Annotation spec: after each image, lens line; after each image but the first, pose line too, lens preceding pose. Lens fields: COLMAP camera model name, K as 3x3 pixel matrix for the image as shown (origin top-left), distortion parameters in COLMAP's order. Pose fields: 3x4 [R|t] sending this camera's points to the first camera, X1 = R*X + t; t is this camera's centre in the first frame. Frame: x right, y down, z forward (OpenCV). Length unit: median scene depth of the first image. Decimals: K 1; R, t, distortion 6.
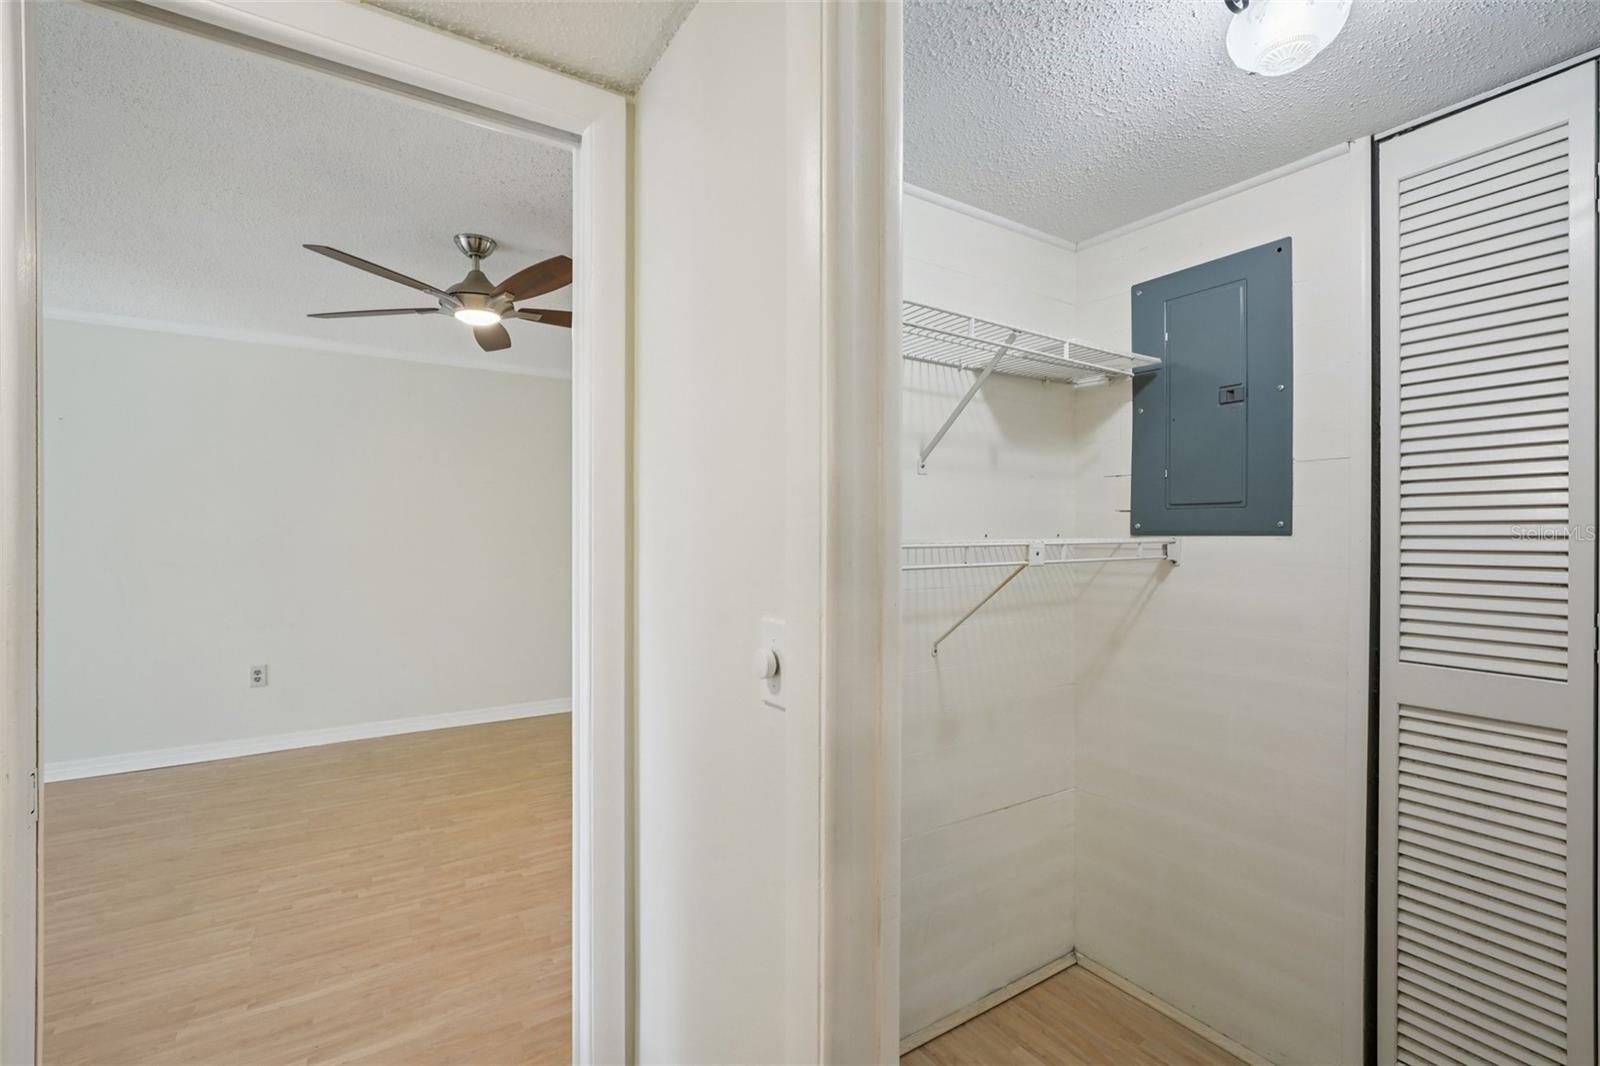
lens RADIAL K [[703.8, 0, 800.0], [0, 703.8, 533.0], [0, 0, 1]] dist [-0.002204, -0.000027]
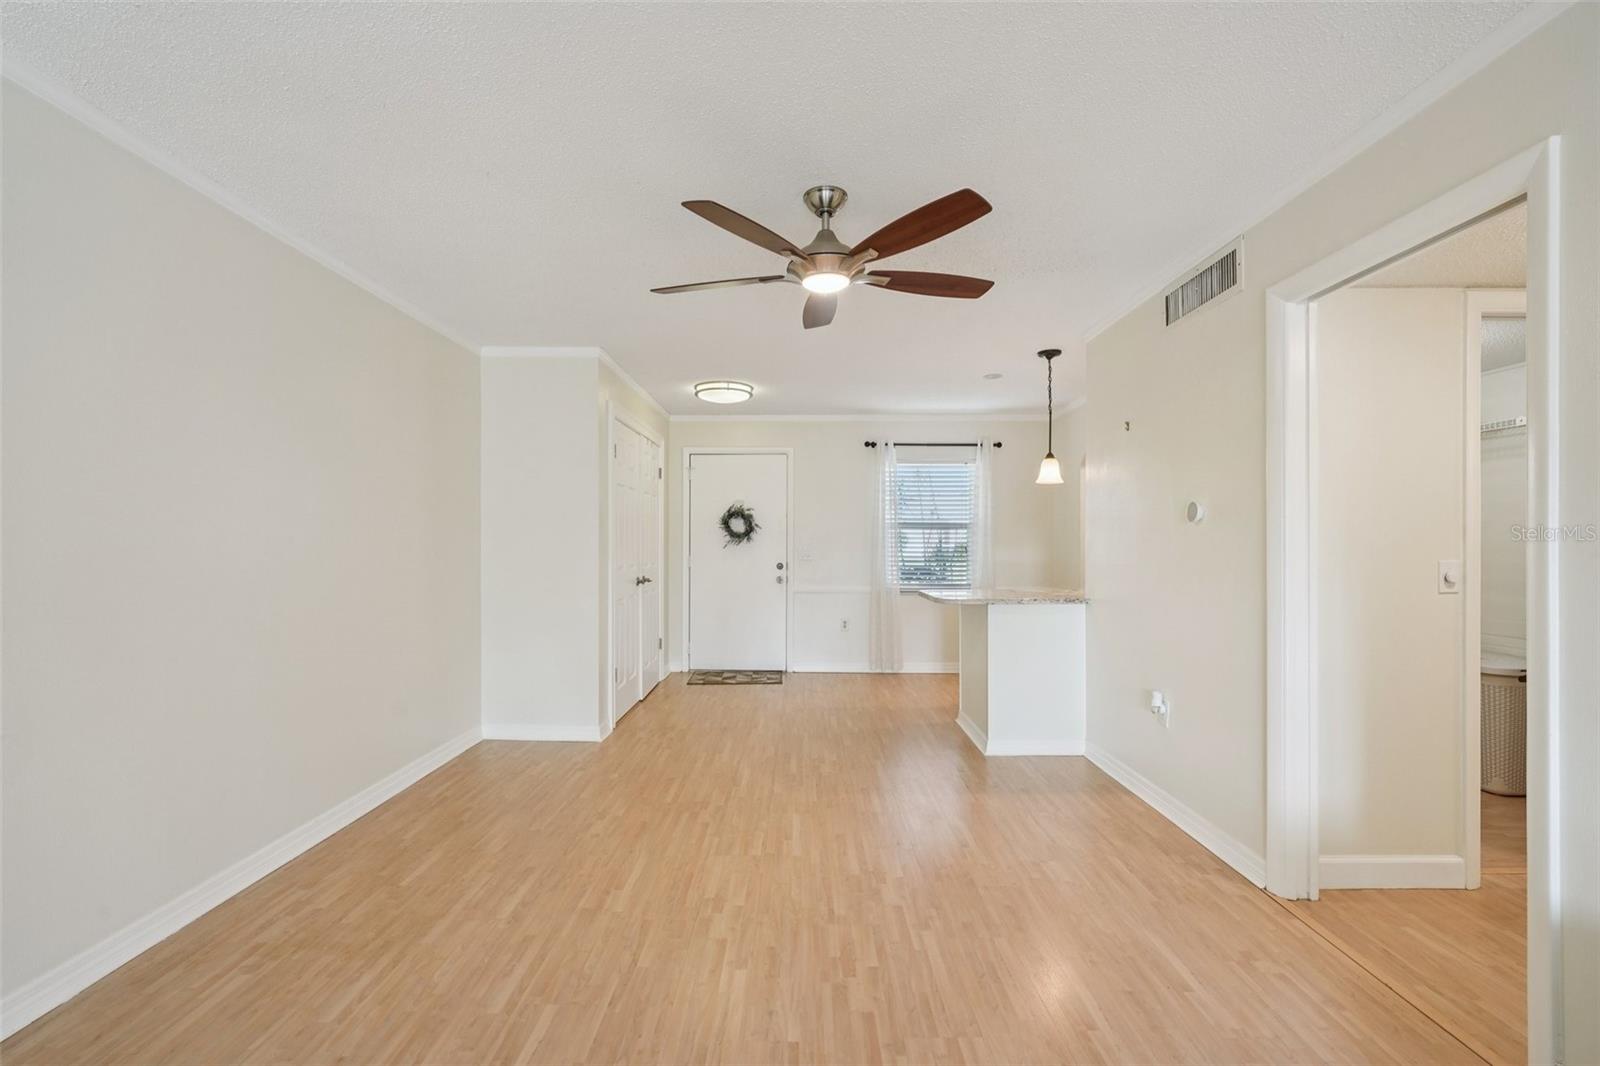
lens RADIAL K [[672.7, 0, 795.4], [0, 672.7, 540.1], [0, 0, 1]] dist [-0.007416, 0.000415]
pose [[0.545413, 0.001527, 0.838166, -1.179528], [-0.000739, 0.999999, -0.001341, 0.015952], [-0.838167, 0.000111, 0.545413, 0.570424]]
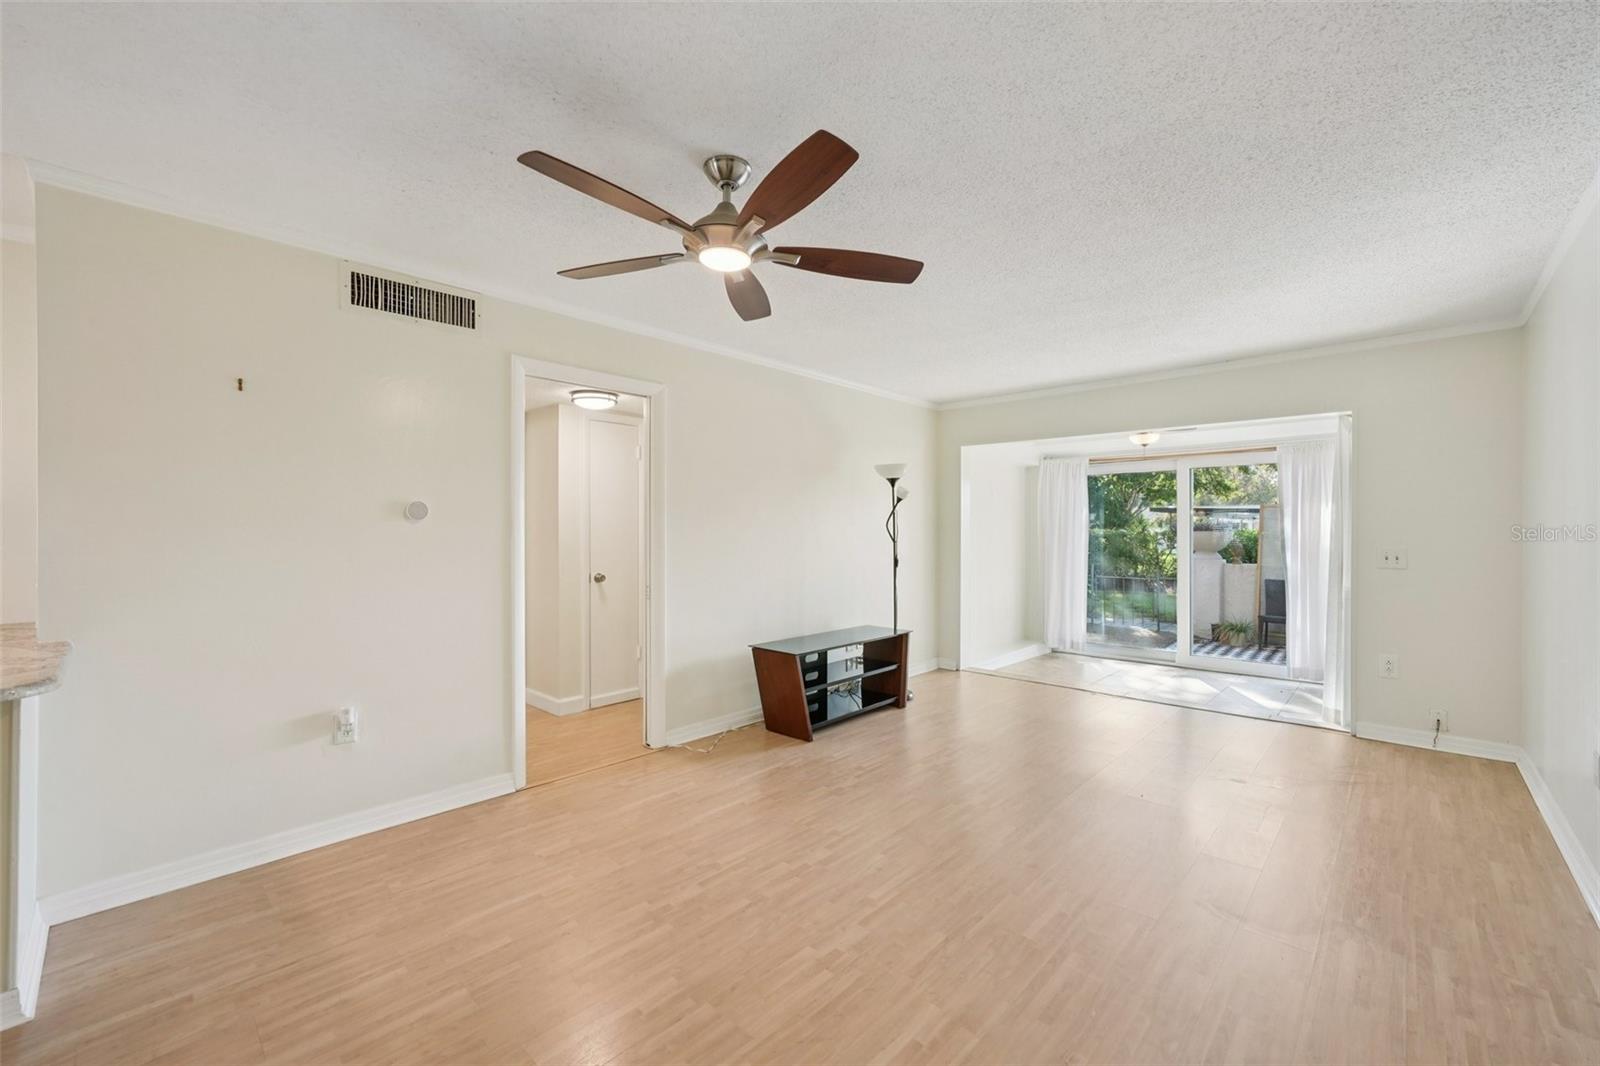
lens RADIAL K [[645.4, 0, 800.0], [0, 645.4, 533.0], [0, 0, 1]] dist [-0.006281, 0.000285]
pose [[-0.970170, -0.000517, -0.242424, -0.359275], [-0.000772, 0.999999, 0.000957, 0.005827], [0.242424, 0.001116, -0.970170, 1.734944]]
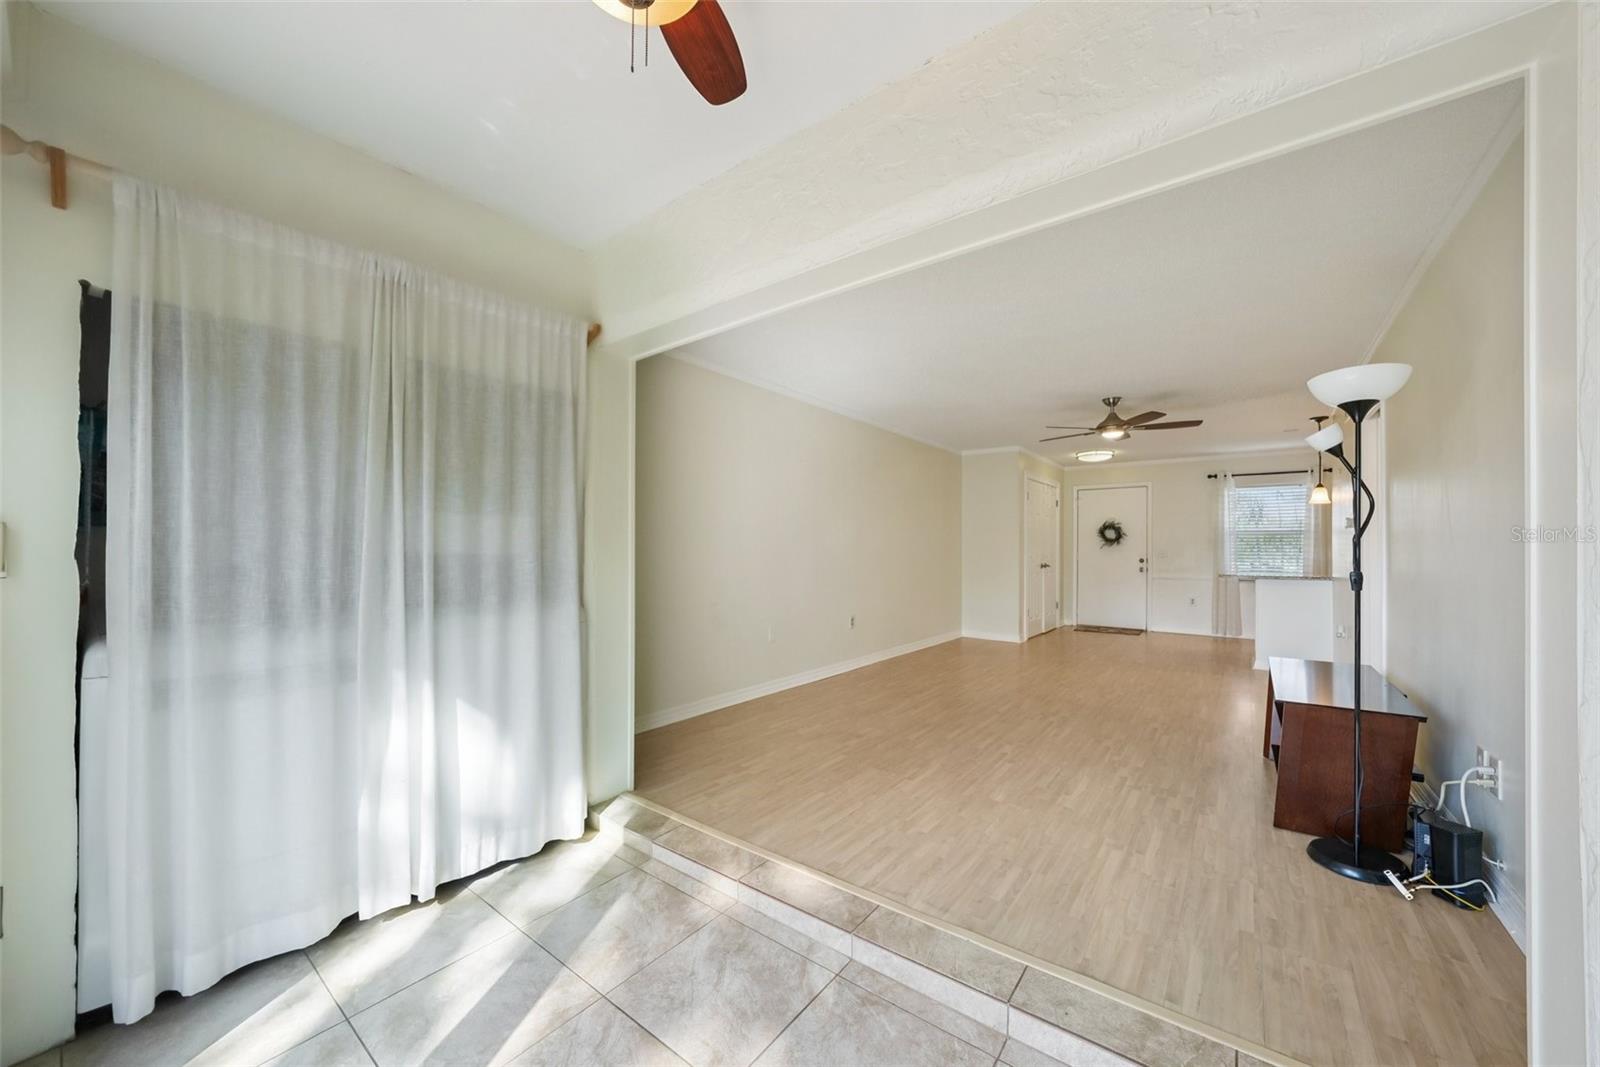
lens RADIAL K [[593.3, 0, 791.0], [0, 593.3, 544.4], [0, 0, 1]] dist [-0.021824, -0.000047]
pose [[0.943674, 0.006626, 0.330810, -1.976500], [-0.004026, 0.999955, -0.008544, 0.050449], [-0.330852, 0.006731, 0.943659, -0.375431]]
